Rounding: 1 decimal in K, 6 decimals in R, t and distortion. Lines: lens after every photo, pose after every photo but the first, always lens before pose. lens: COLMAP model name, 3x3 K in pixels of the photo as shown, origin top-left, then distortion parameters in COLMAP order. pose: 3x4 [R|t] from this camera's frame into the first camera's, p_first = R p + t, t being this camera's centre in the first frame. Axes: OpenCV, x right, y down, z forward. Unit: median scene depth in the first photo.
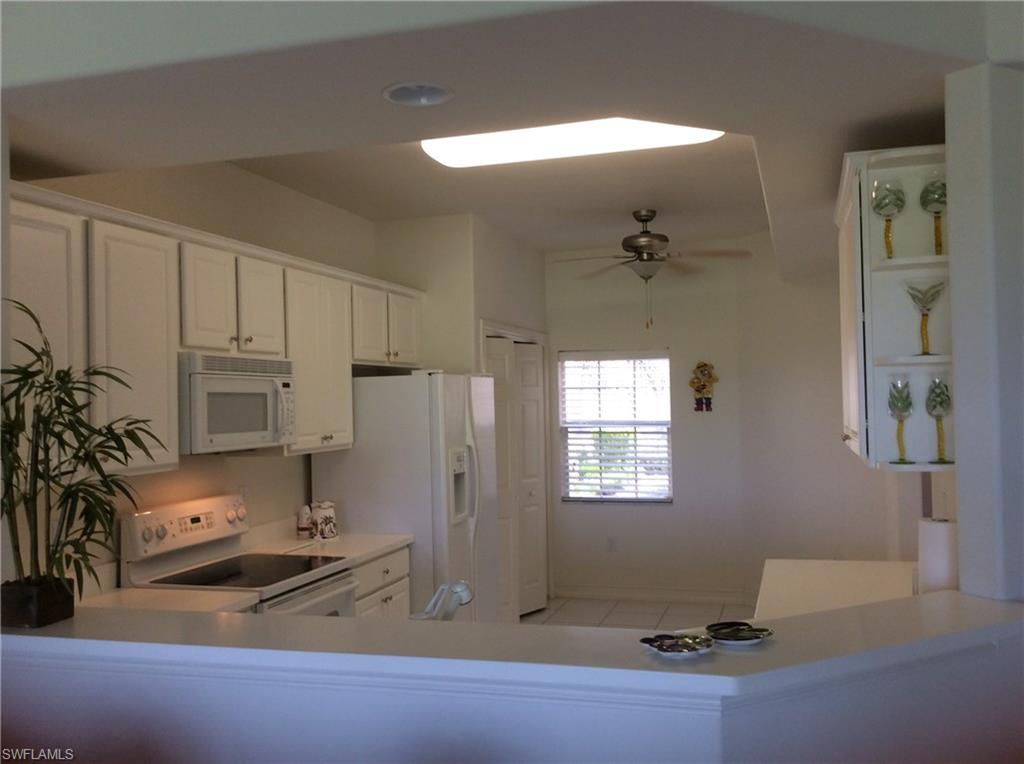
lens RADIAL K [[940.6, 0, 512.0], [0, 940.6, 382.0], [0, 0, 1]] dist [-0.003139, -0.006515]
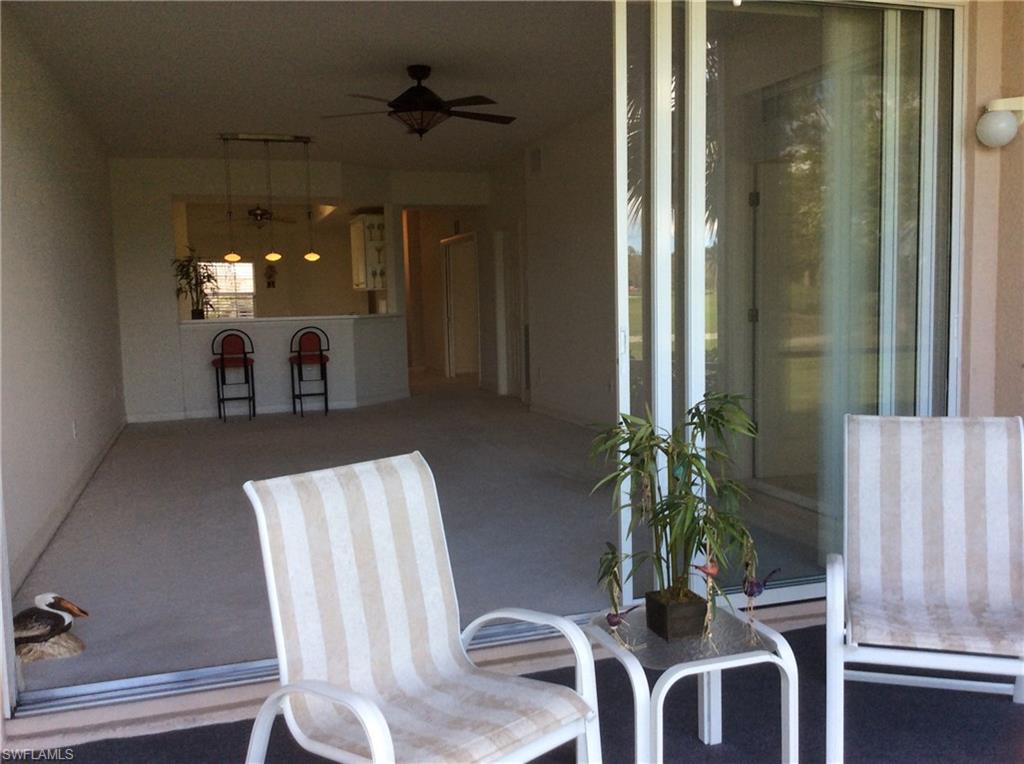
lens RADIAL K [[940.6, 0, 512.0], [0, 940.6, 382.0], [0, 0, 1]] dist [-0.003139, -0.006515]
pose [[0.825897, -0.053012, 0.561323, -1.487169], [-0.003334, 0.995093, 0.098883, 0.083514], [-0.563811, -0.083539, 0.821668, -2.894767]]
